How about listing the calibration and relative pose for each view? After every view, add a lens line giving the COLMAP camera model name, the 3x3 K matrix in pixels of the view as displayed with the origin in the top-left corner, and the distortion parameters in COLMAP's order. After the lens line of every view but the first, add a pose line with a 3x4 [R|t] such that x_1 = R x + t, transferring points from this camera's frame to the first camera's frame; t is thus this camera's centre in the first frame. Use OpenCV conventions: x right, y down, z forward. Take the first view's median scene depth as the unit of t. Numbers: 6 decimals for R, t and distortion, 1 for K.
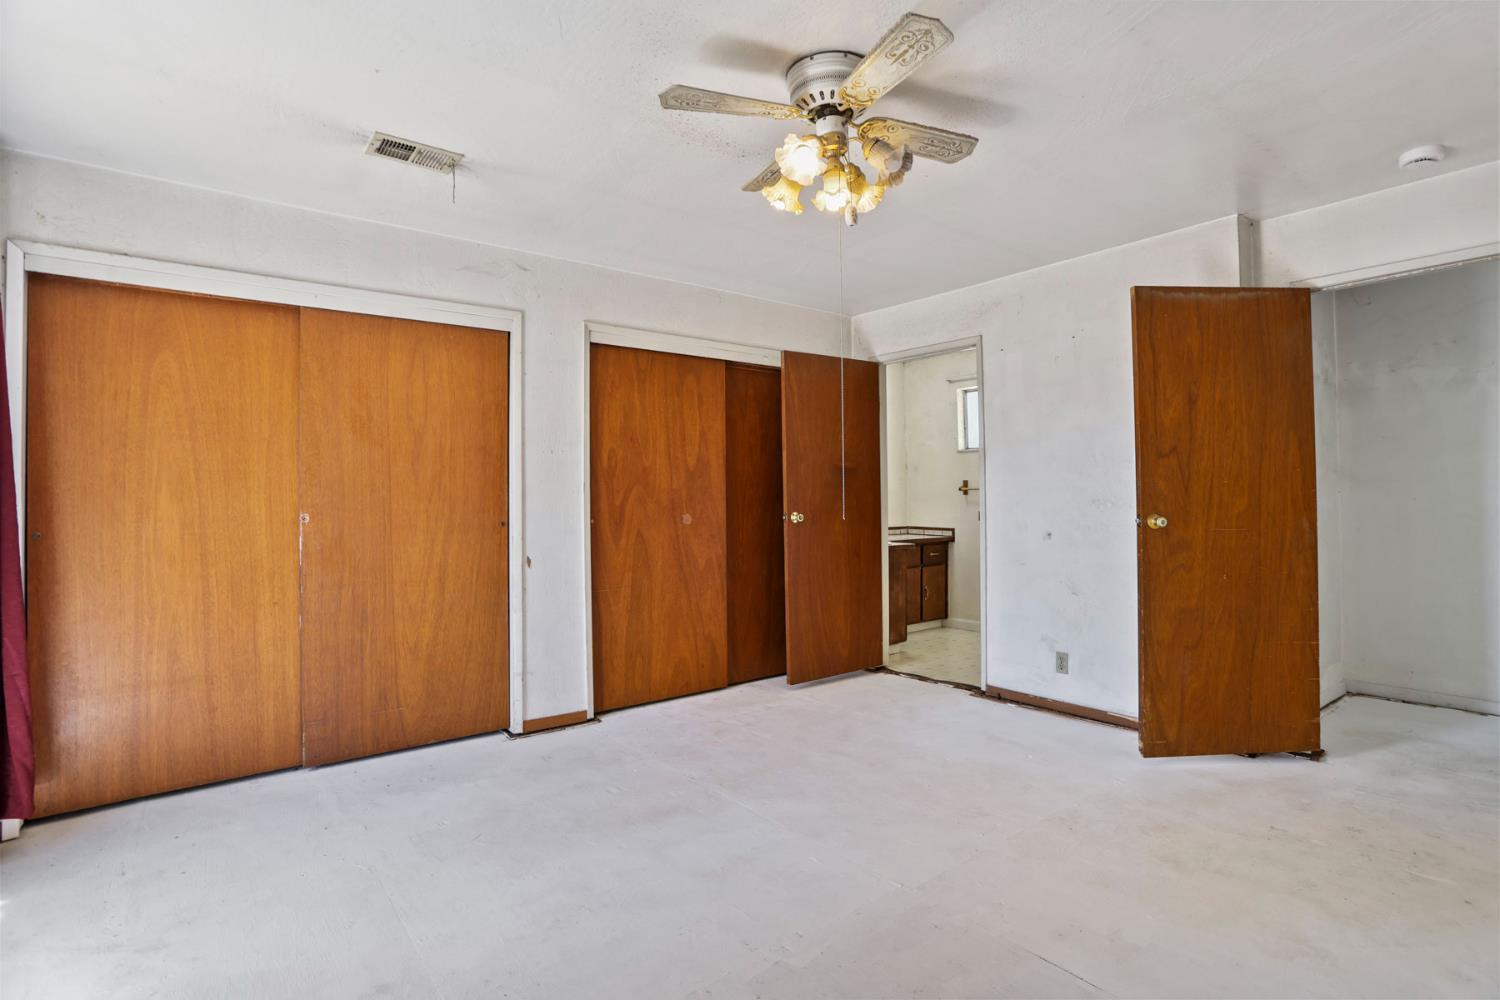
lens RADIAL K [[732.2, 0, 757.7], [0, 732.2, 500.9], [0, 0, 1]] dist [-0.058061, 0.016357]
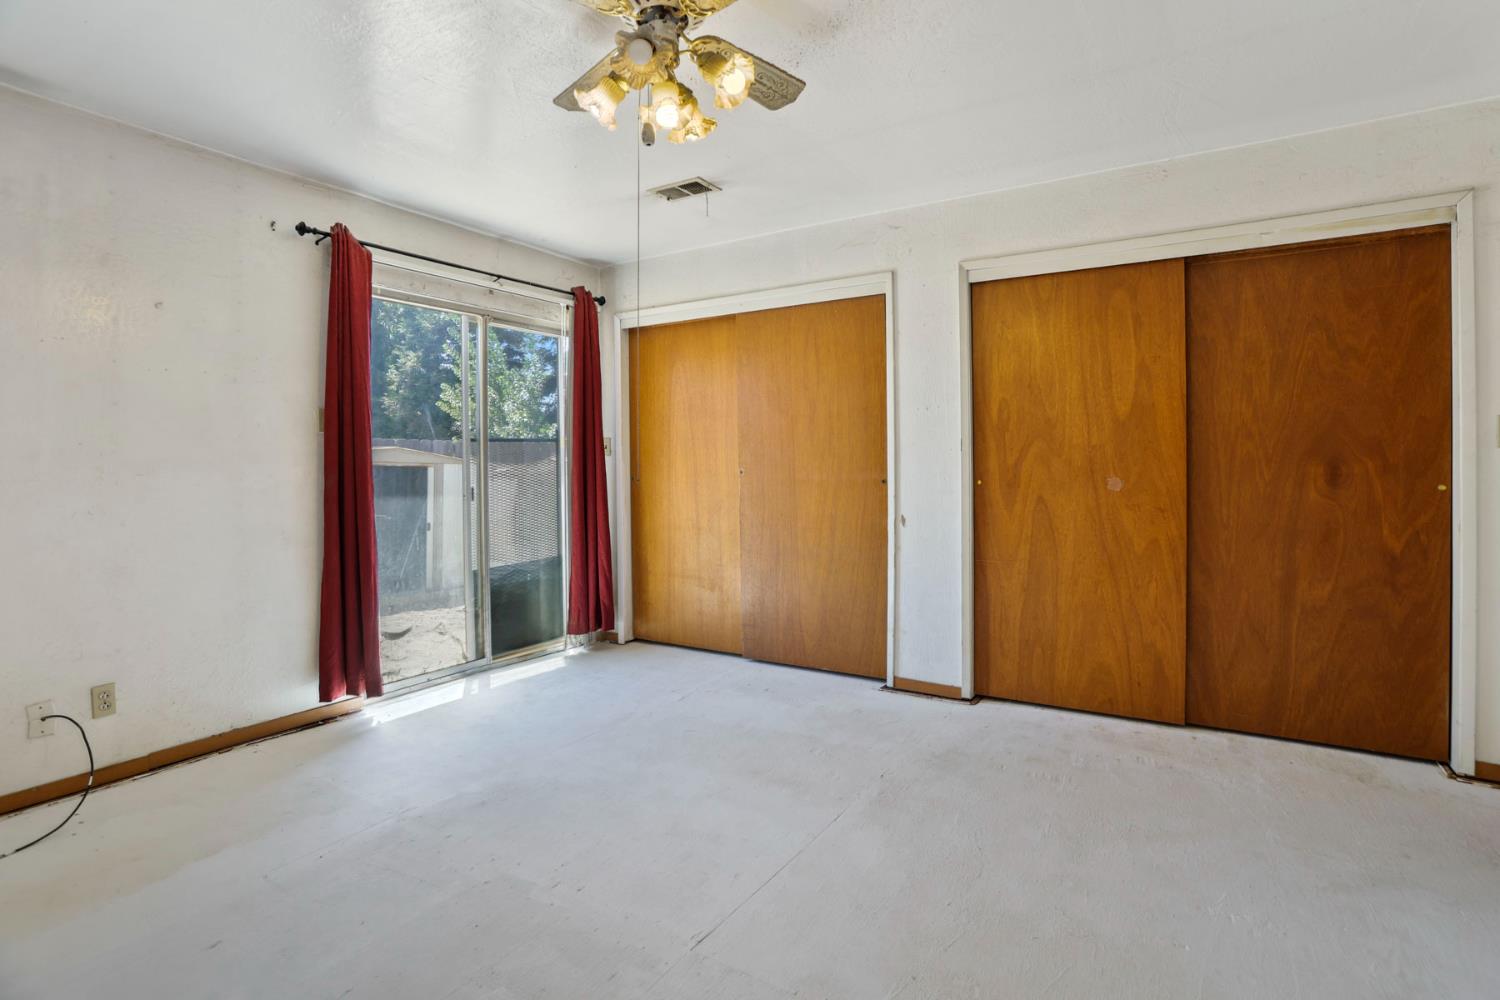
lens RADIAL K [[732.2, 0, 722.3], [0, 732.2, 473.2], [0, 0, 1]] dist [-0.058061, 0.016357]
pose [[0.330861, 0.022086, -0.943421, 0.490516], [0.001497, 0.999713, 0.023929, -0.004798], [0.943678, -0.009329, 0.330733, 0.390014]]
